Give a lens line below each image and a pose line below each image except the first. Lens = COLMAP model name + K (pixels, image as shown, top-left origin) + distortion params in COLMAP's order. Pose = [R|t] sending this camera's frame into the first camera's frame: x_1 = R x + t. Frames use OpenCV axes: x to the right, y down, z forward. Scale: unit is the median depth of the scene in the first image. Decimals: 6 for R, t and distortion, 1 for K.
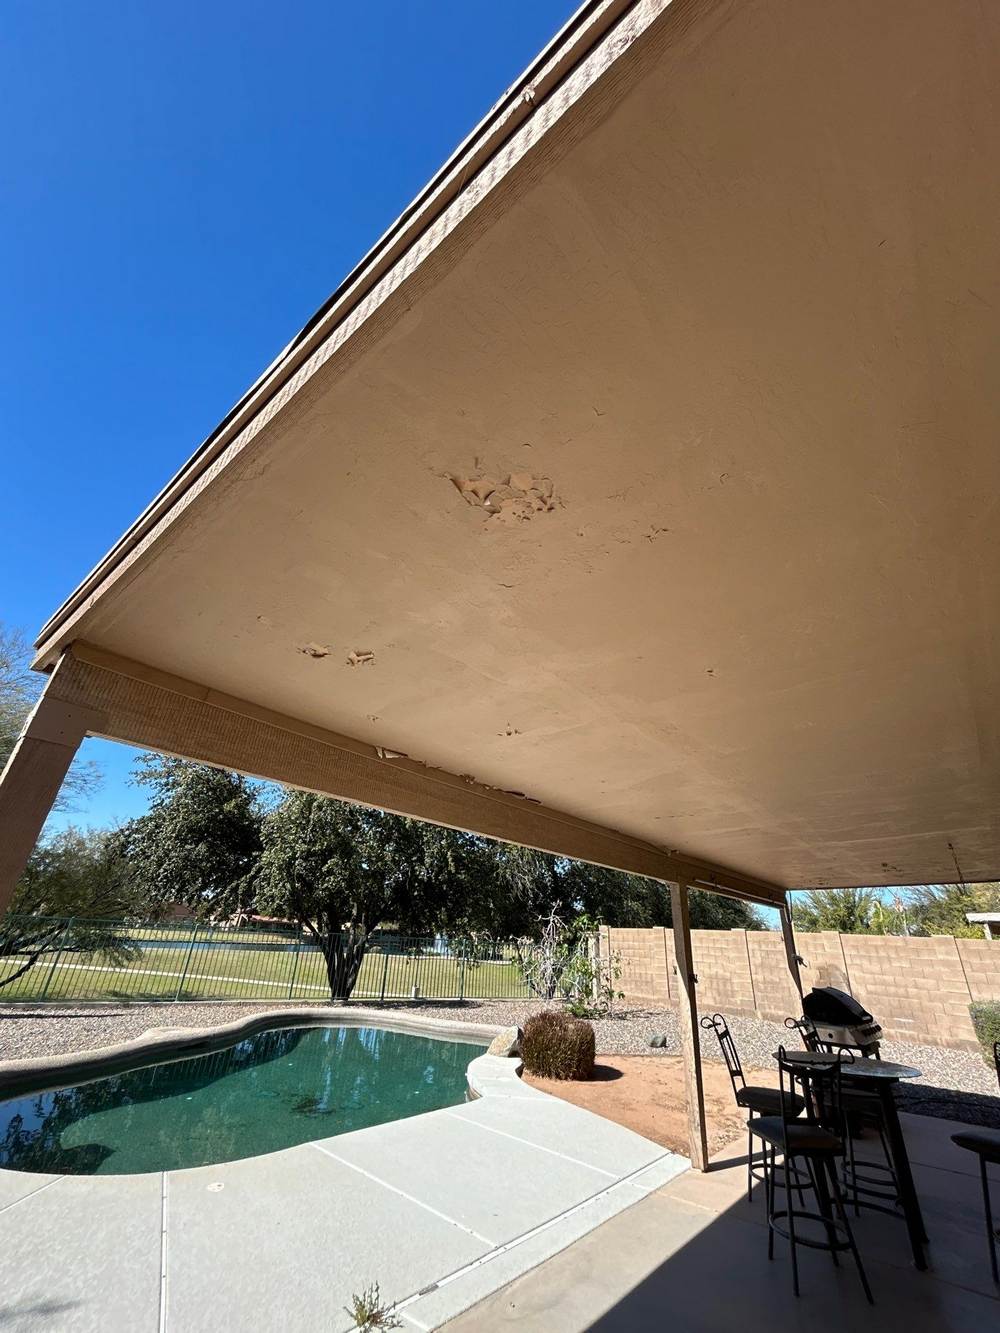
lens RADIAL K [[537.2, 0, 500.0], [0, 537.2, 666.5], [0, 0, 1]] dist [-0.000431, 0.000011]
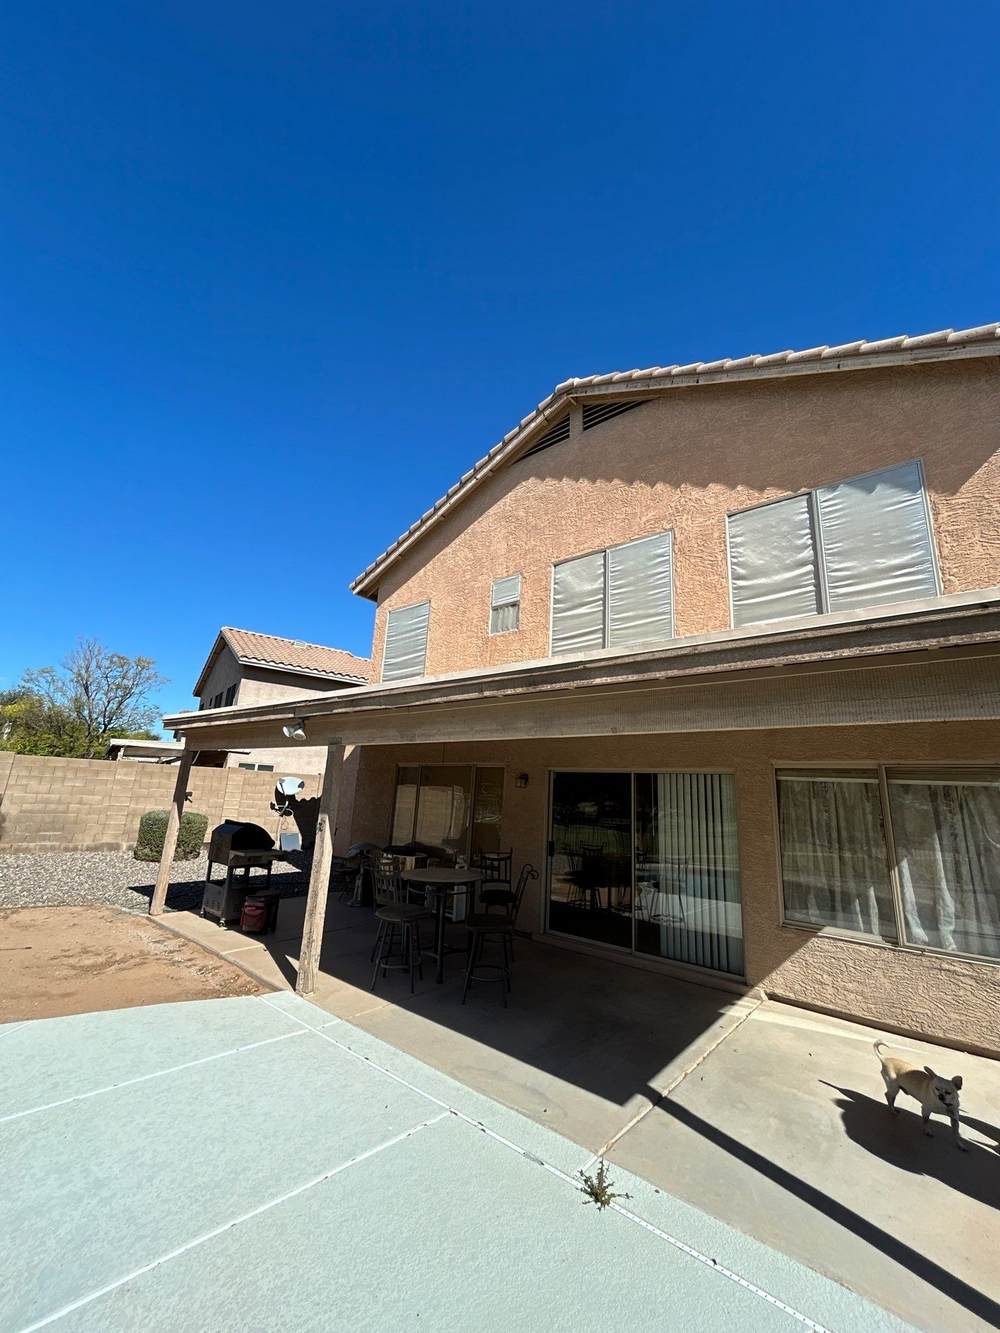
lens RADIAL K [[537.2, 0, 500.0], [0, 537.2, 666.5], [0, 0, 1]] dist [-0.000431, 0.000011]
pose [[0.022335, 0.179406, 0.983522, -0.687615], [-0.489869, 0.859541, -0.145666, 0.295794], [-0.871510, -0.478543, 0.107083, 0.743921]]
